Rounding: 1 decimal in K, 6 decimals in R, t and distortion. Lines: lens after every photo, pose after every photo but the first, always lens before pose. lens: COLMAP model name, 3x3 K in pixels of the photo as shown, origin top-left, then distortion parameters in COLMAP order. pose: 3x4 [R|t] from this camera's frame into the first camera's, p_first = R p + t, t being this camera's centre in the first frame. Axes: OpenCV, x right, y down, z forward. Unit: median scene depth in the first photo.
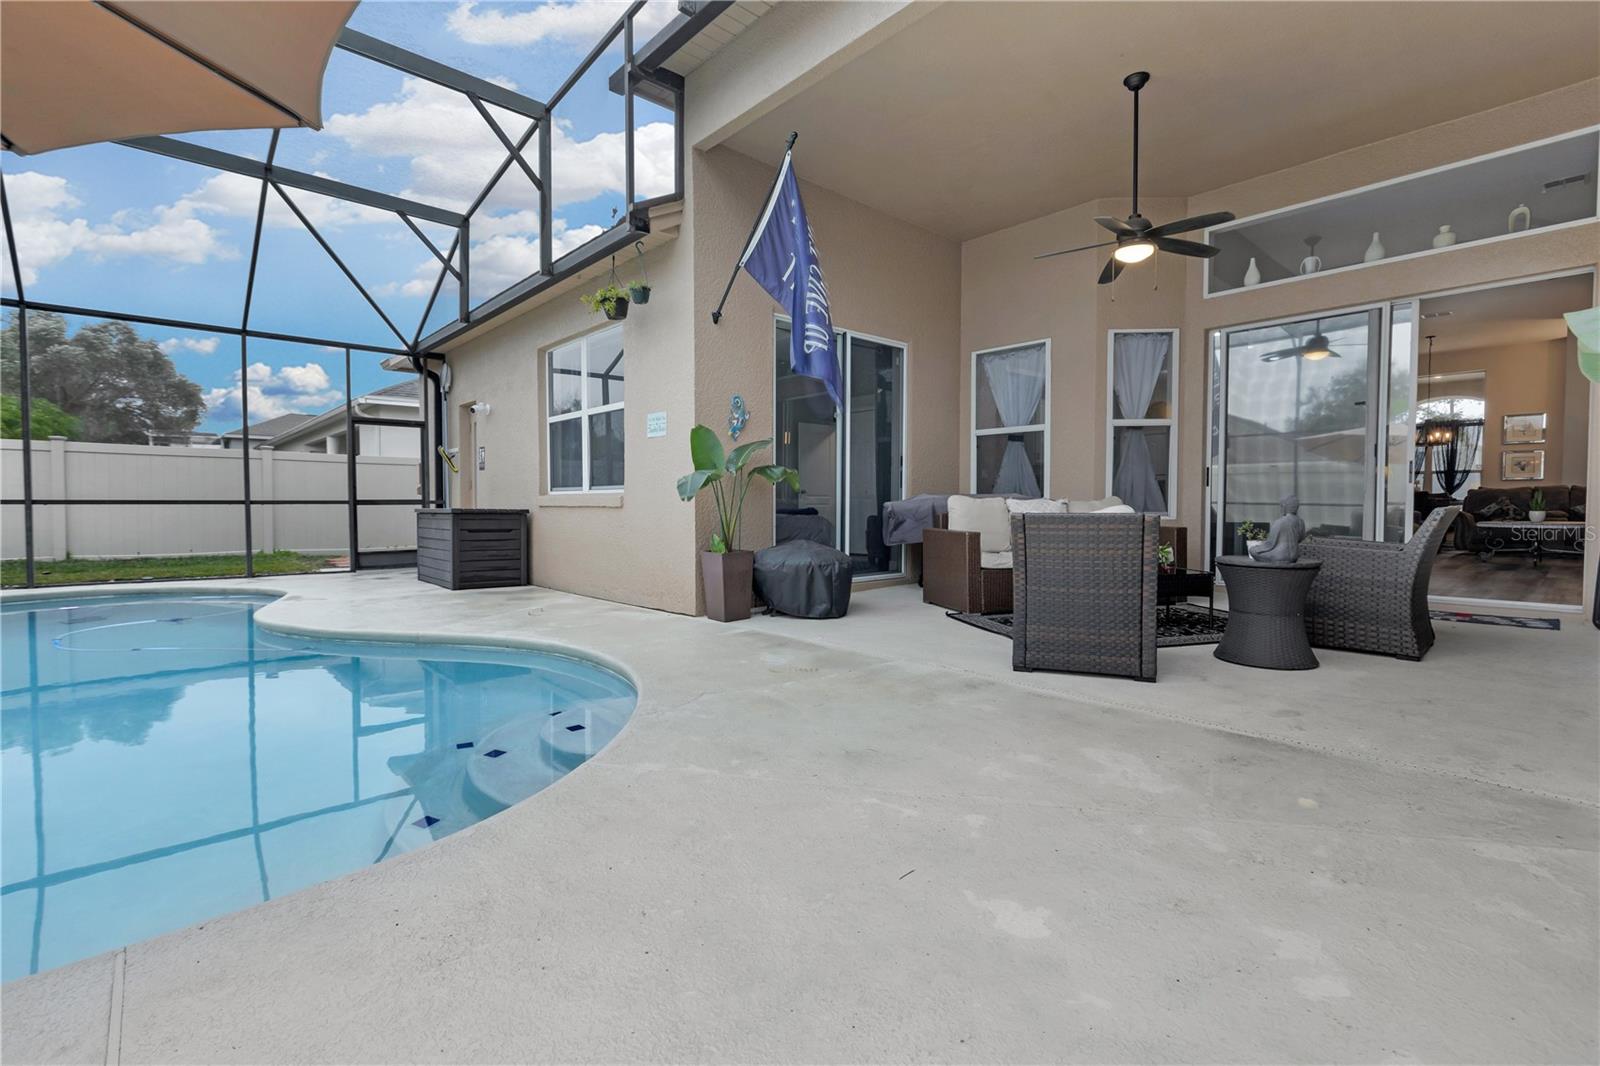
lens RADIAL K [[685.0, 0, 825.3], [0, 685.0, 525.1], [0, 0, 1]] dist [0.005776, -0.001452]
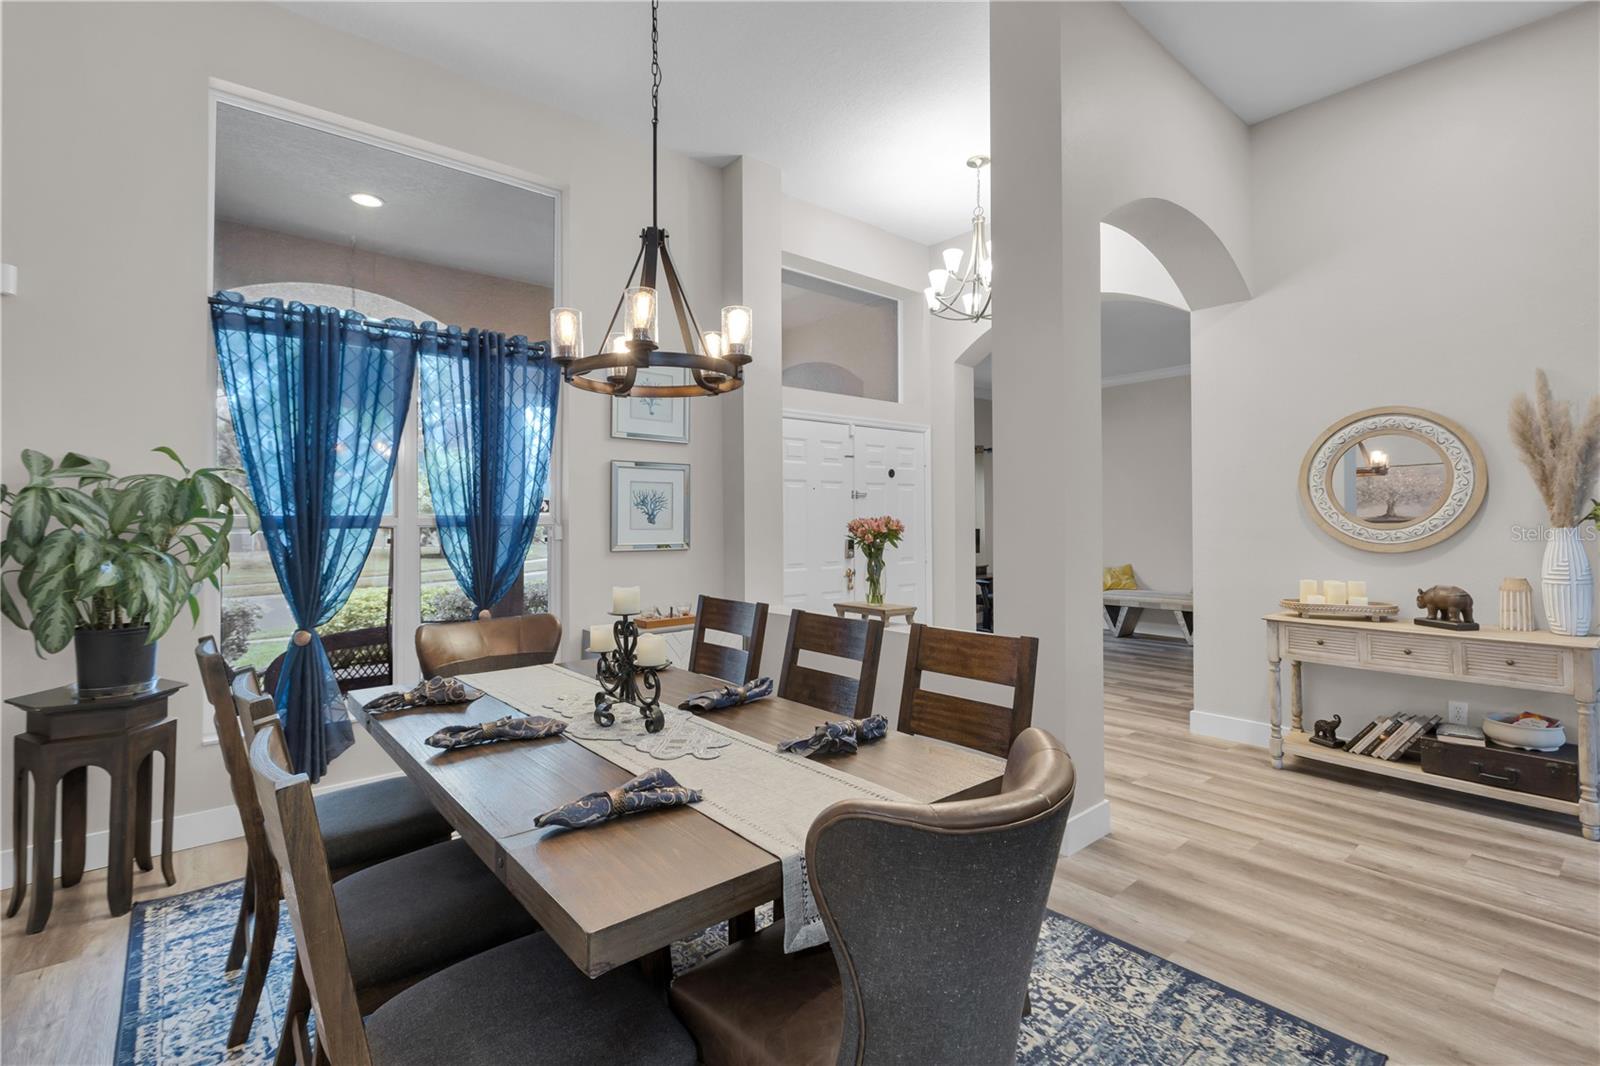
lens RADIAL K [[724.0, 0, 804.2], [0, 724.0, 527.3], [0, 0, 1]] dist [0.002452, -0.001397]
pose [[0.004005, -0.012233, 0.999917, 1.180827], [0.035645, 0.999291, 0.012082, -0.137783], [-0.999356, 0.035594, 0.004439, 1.628170]]
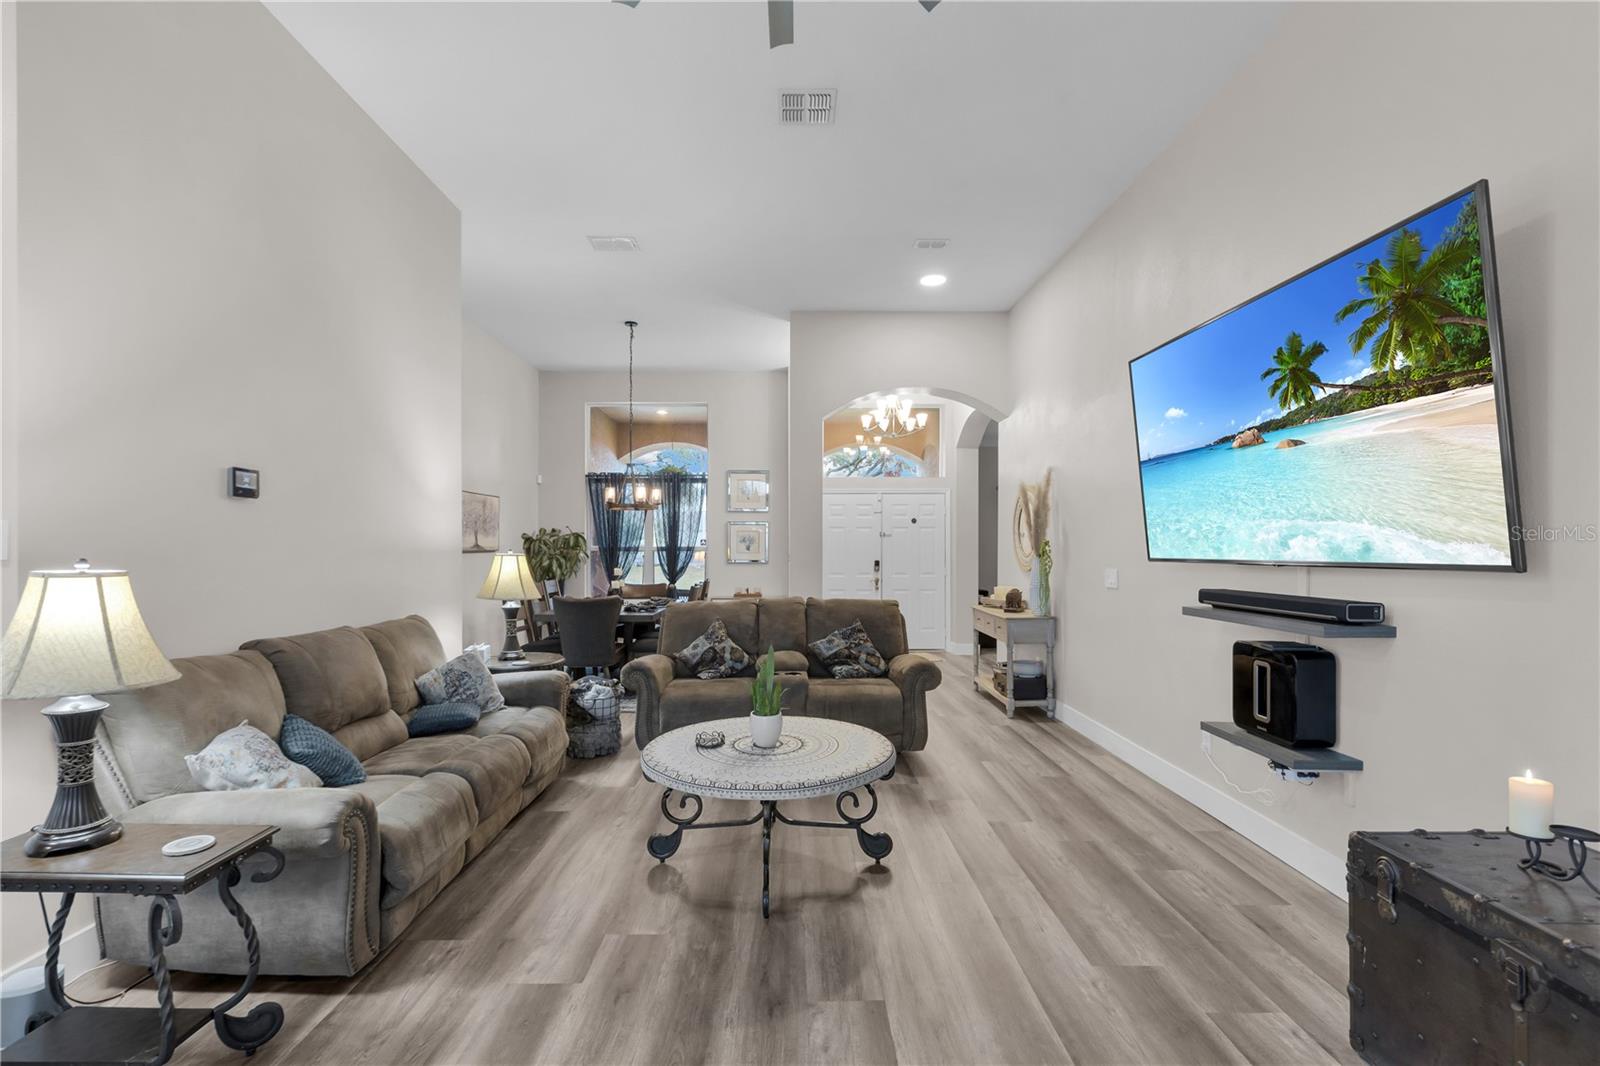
lens RADIAL K [[724.0, 0, 789.7], [0, 724.0, 540.5], [0, 0, 1]] dist [0.002452, -0.001397]
pose [[0.669516, 0.009722, 0.742734, 0.866265], [0.022567, 0.999187, -0.033421, -0.110948], [-0.742455, 0.039137, 0.668752, 0.834418]]
